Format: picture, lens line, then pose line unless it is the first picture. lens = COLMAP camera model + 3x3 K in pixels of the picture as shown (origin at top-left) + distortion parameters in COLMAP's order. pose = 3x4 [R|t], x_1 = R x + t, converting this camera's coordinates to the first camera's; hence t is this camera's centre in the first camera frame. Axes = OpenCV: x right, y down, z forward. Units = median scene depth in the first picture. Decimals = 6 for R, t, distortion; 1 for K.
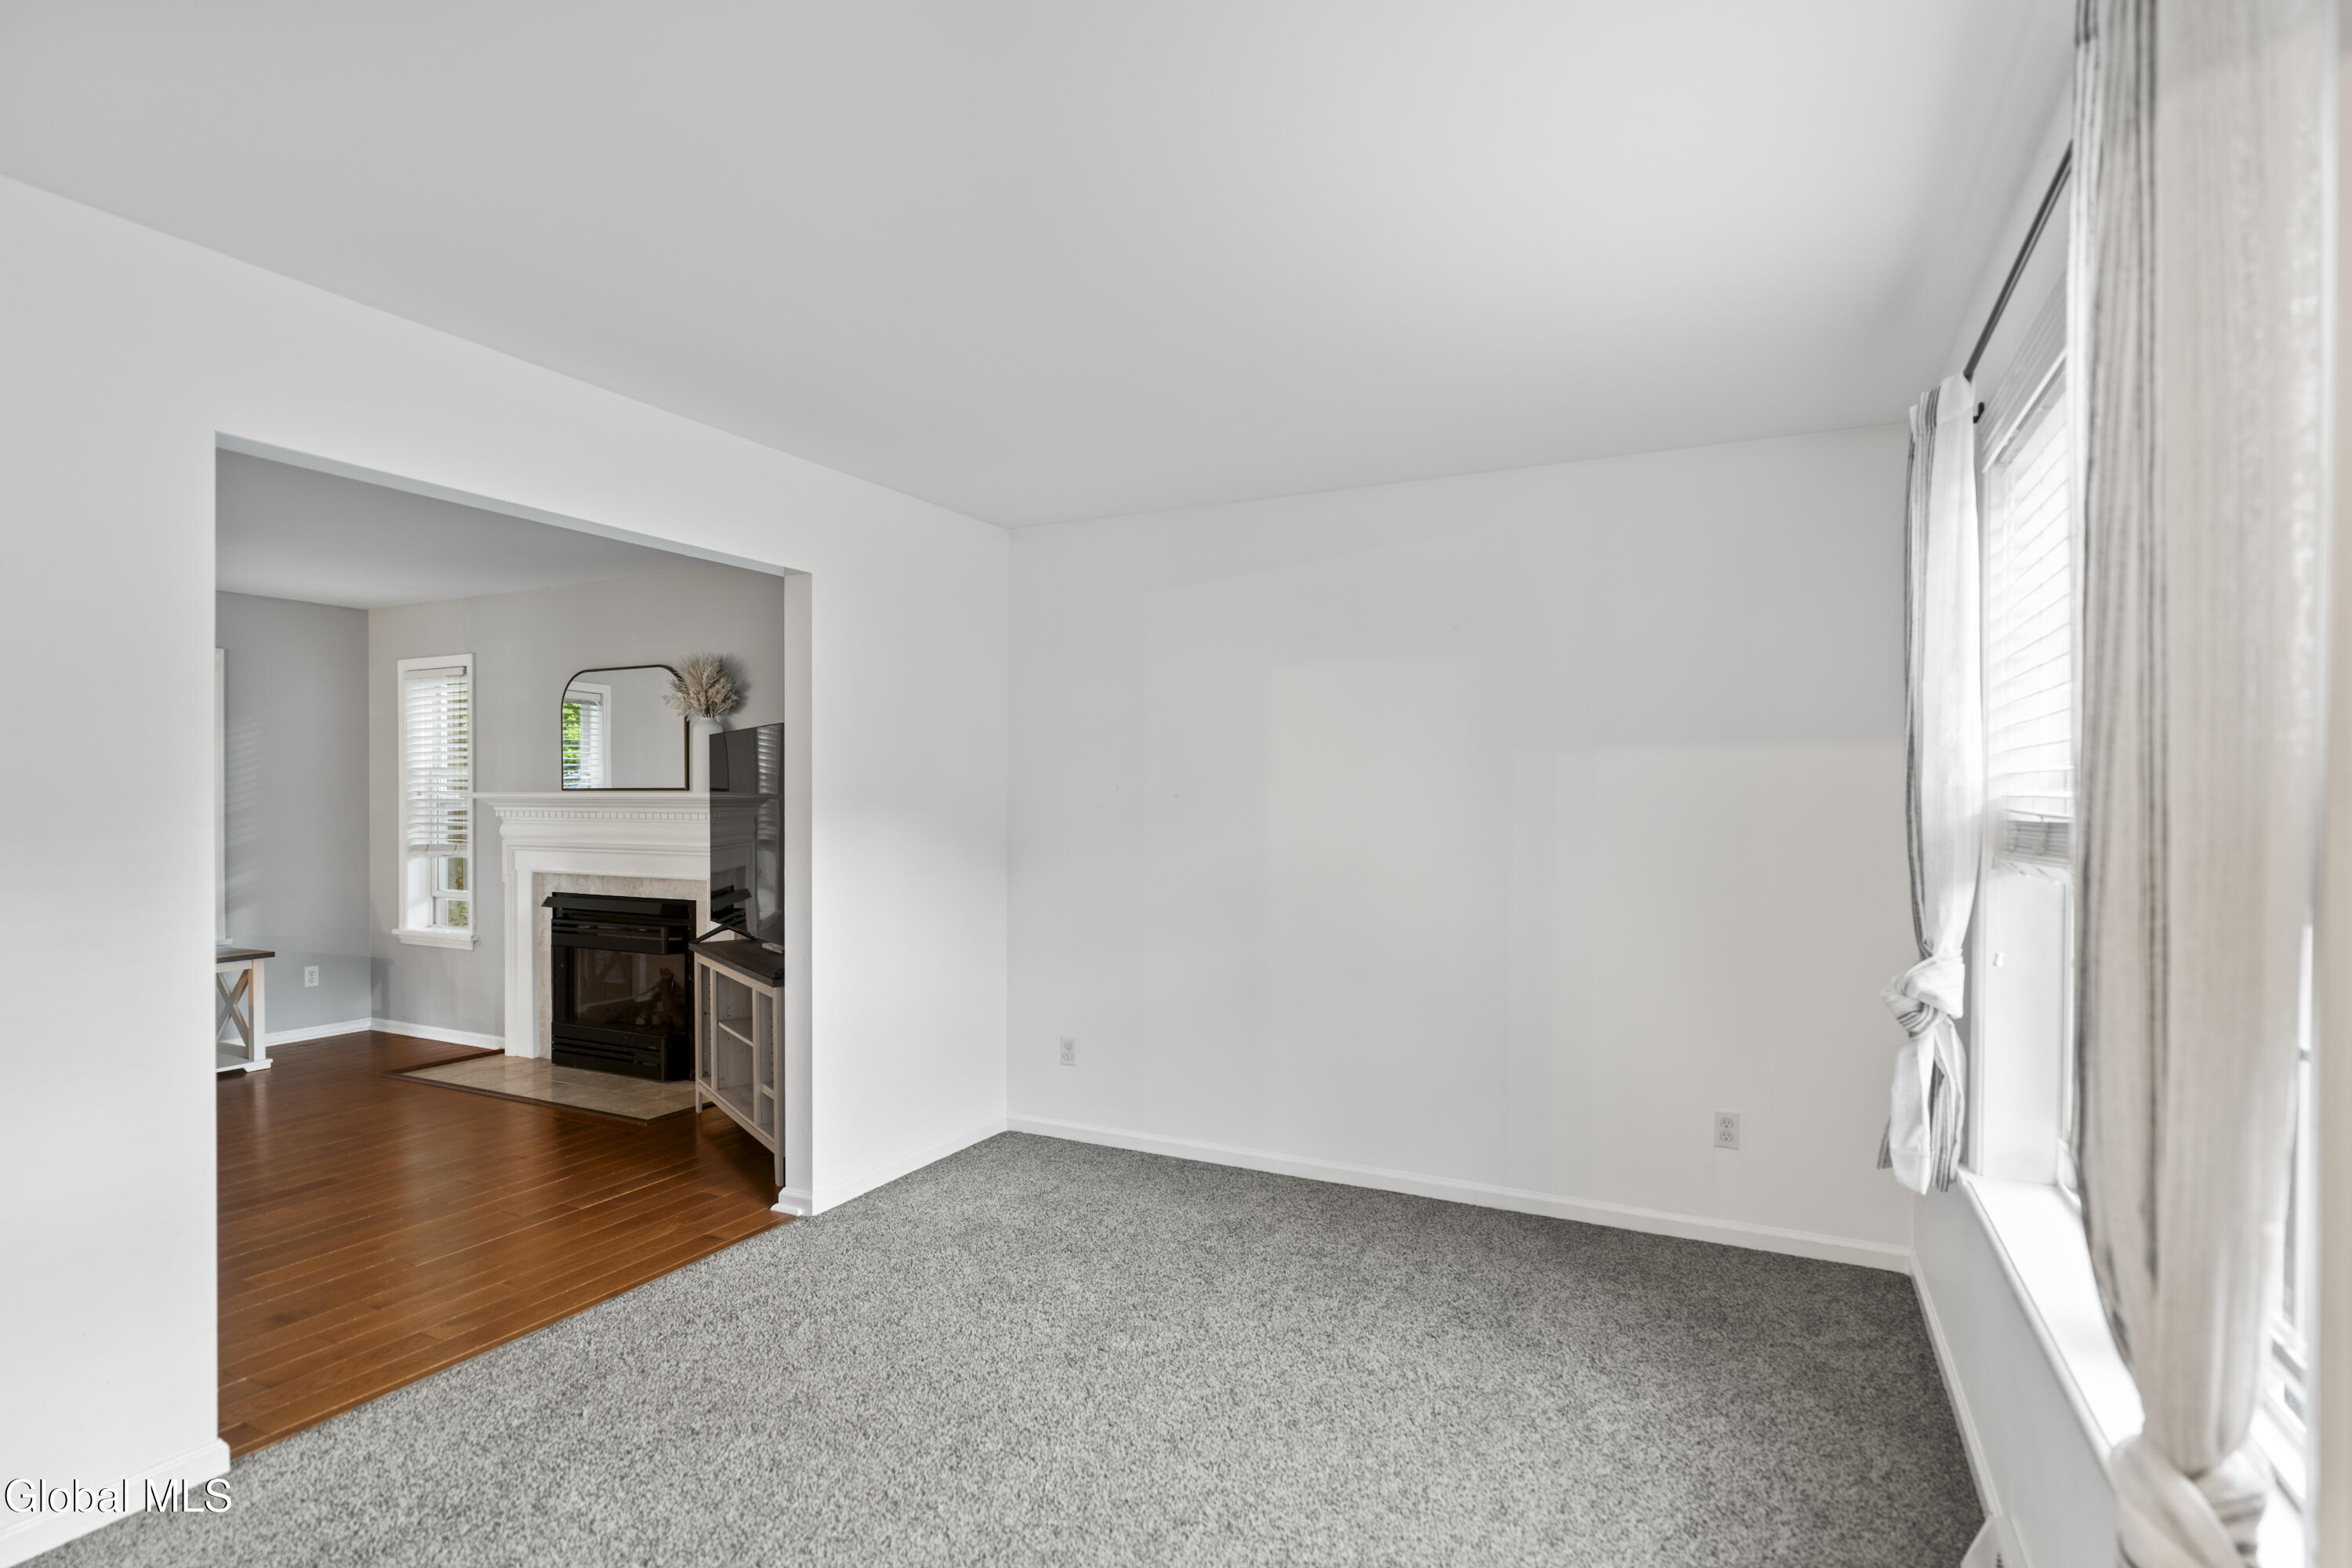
lens RADIAL K [[1212.1, 0, 1198.1], [0, 1212.1, 805.6], [0, 0, 1]] dist [-0.006029, 0.003606]
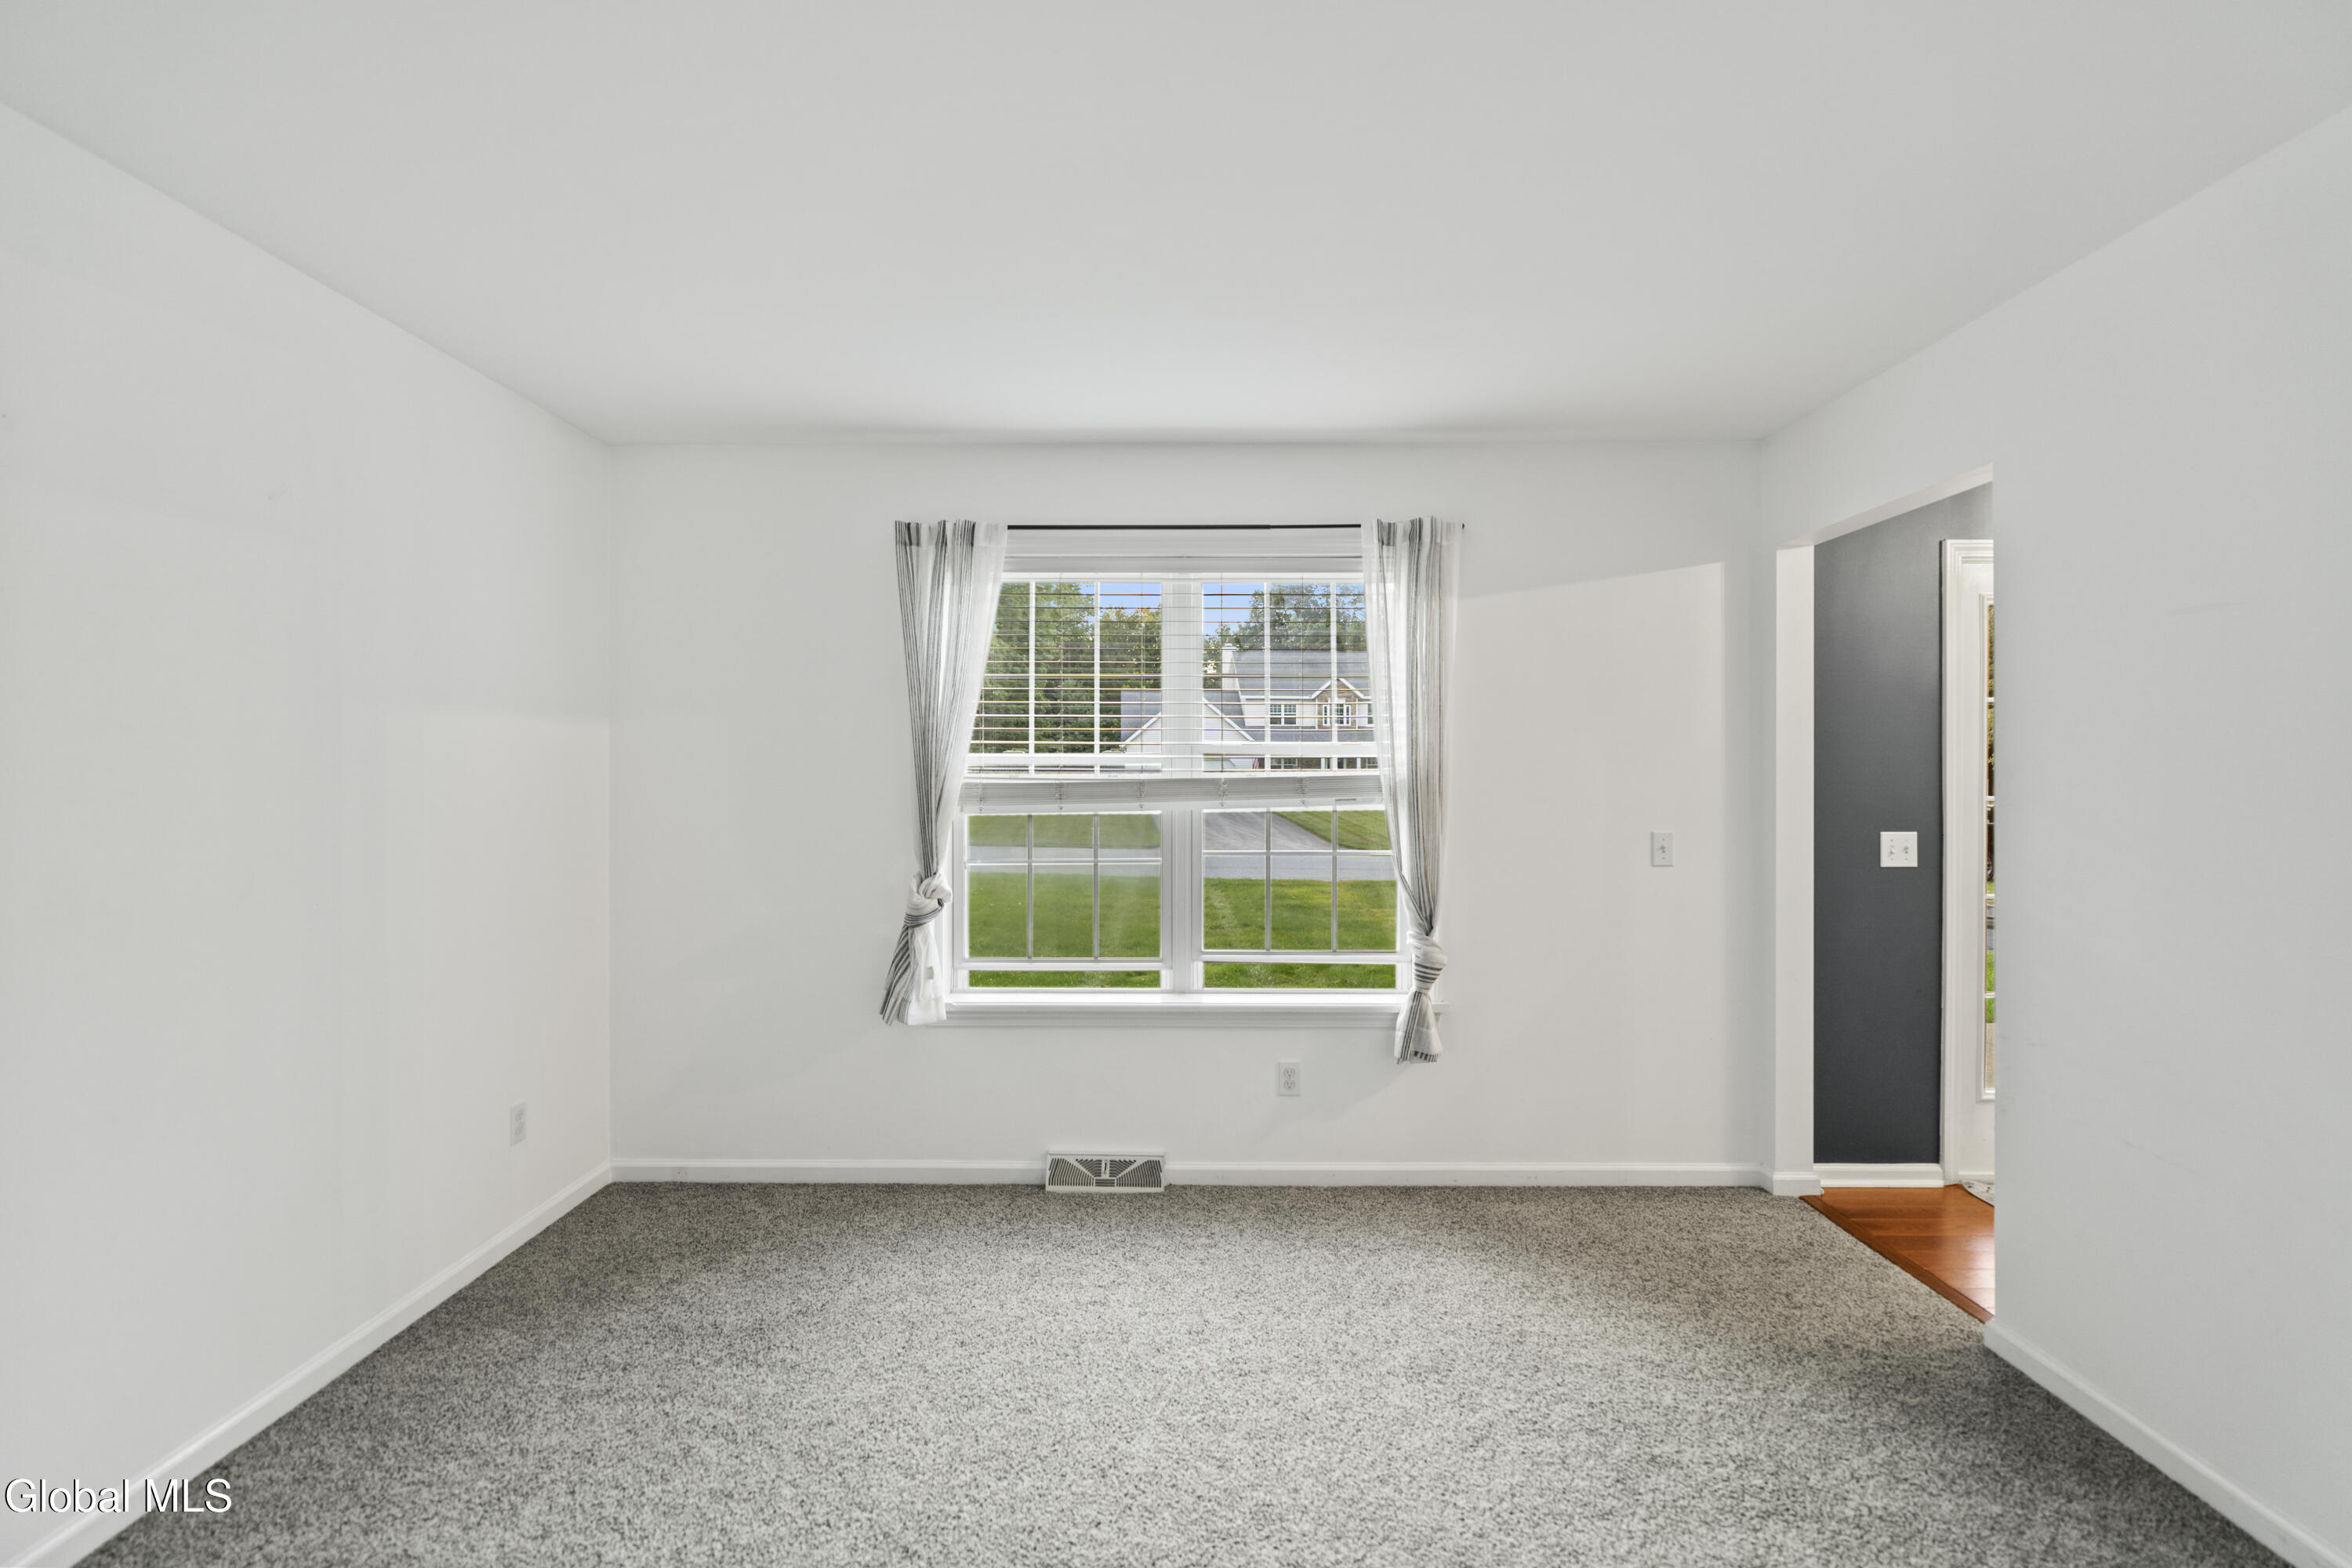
lens RADIAL K [[1086.7, 0, 1168.4], [0, 1086.7, 779.8], [0, 0, 1]] dist [-0.006514, 0.003308]
pose [[-0.444176, -0.004524, 0.895928, -0.606646], [0.007935, 0.999928, 0.008983, -0.002785], [-0.895905, 0.011100, -0.444108, 1.030212]]
